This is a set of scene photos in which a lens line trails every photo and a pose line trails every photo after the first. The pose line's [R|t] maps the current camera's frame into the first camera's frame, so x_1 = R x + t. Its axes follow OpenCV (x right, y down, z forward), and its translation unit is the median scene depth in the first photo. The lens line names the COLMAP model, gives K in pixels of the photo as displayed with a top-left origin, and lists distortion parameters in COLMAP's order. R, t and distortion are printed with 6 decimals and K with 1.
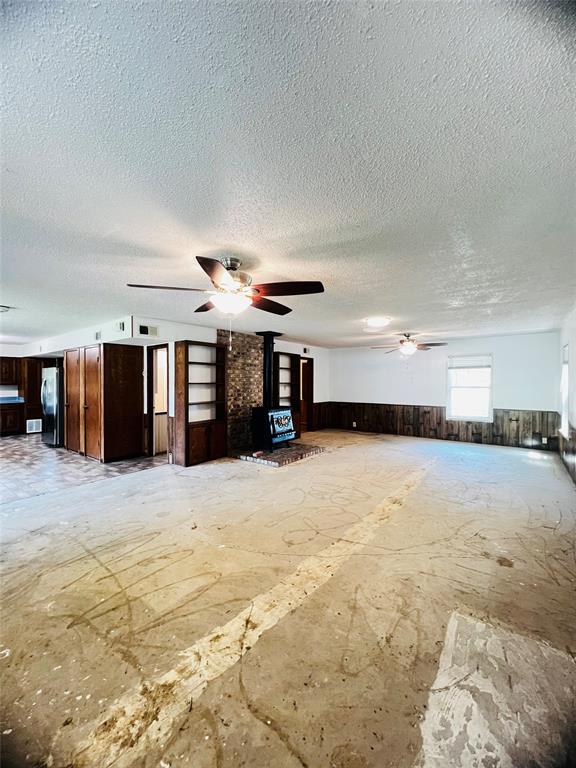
lens RADIAL K [[307.8, 0, 288.0], [0, 307.8, 384.0], [0, 0, 1]] dist [-0.002361, 0.000739]
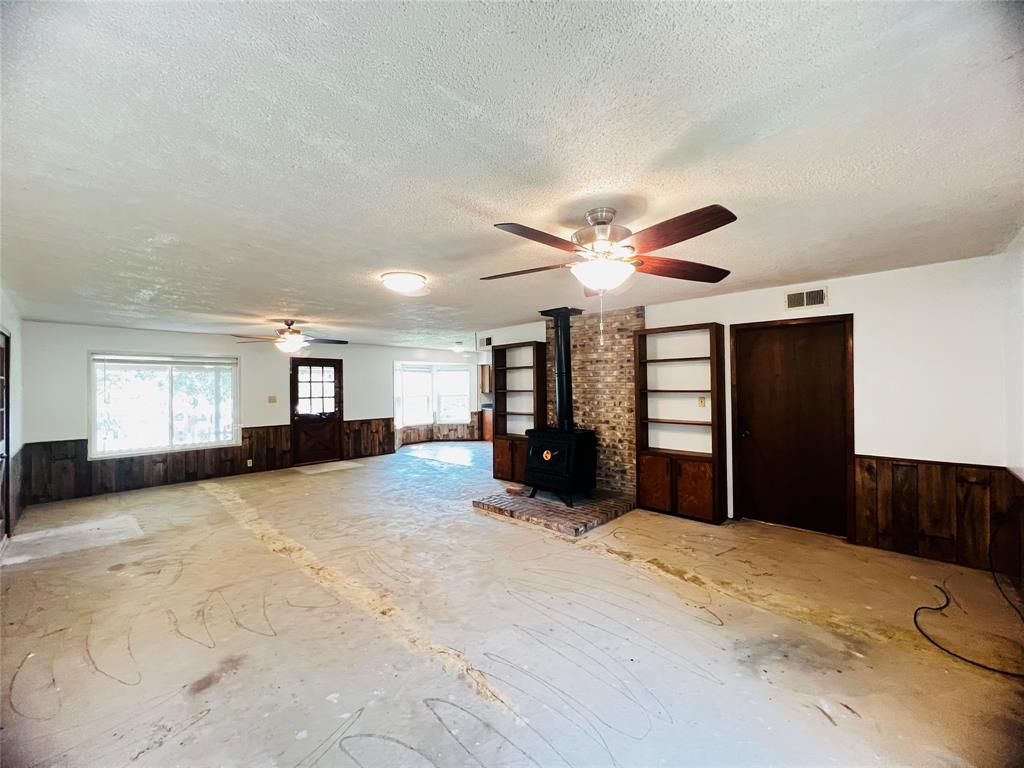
lens RADIAL K [[403.6, 0, 512.0], [0, 403.6, 384.0], [0, 0, 1]] dist [-0.026775, 0.000080]
pose [[-0.093739, -0.012872, -0.995514, 0.828796], [-0.003411, 0.999915, -0.012607, -0.006792], [0.995591, 0.002214, -0.093775, 1.069853]]
